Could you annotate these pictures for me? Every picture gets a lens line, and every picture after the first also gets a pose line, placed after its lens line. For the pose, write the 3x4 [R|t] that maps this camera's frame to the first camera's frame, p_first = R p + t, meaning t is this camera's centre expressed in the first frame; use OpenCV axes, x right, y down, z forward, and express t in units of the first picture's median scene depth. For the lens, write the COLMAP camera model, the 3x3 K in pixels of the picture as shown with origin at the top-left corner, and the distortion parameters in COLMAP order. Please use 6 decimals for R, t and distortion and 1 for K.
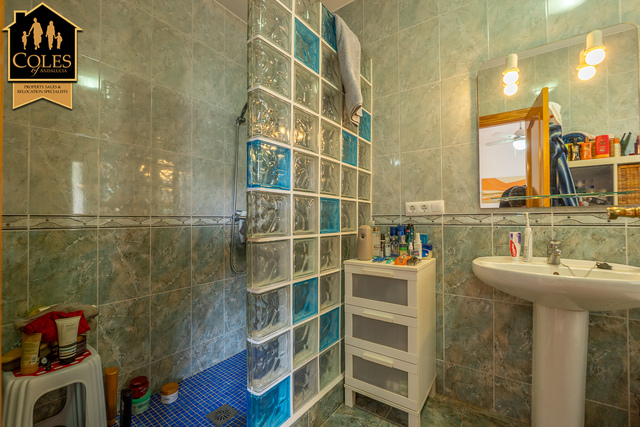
lens RADIAL K [[269.0, 0, 318.8], [0, 269.0, 217.2], [0, 0, 1]] dist [-0.007888, -0.000521]
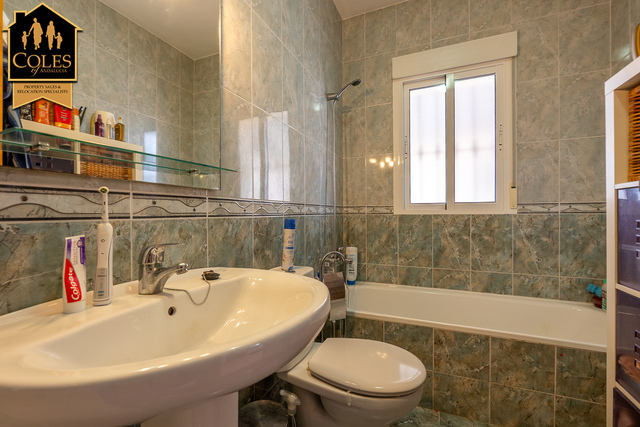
lens RADIAL K [[269.0, 0, 319.2], [0, 269.0, 212.7], [0, 0, 1]] dist [-0.007888, -0.000521]
pose [[-0.219227, 0.004624, 0.975663, 0.299227], [-0.009994, 0.999926, -0.006984, 0.021981], [-0.975623, -0.011282, -0.219165, 0.769237]]
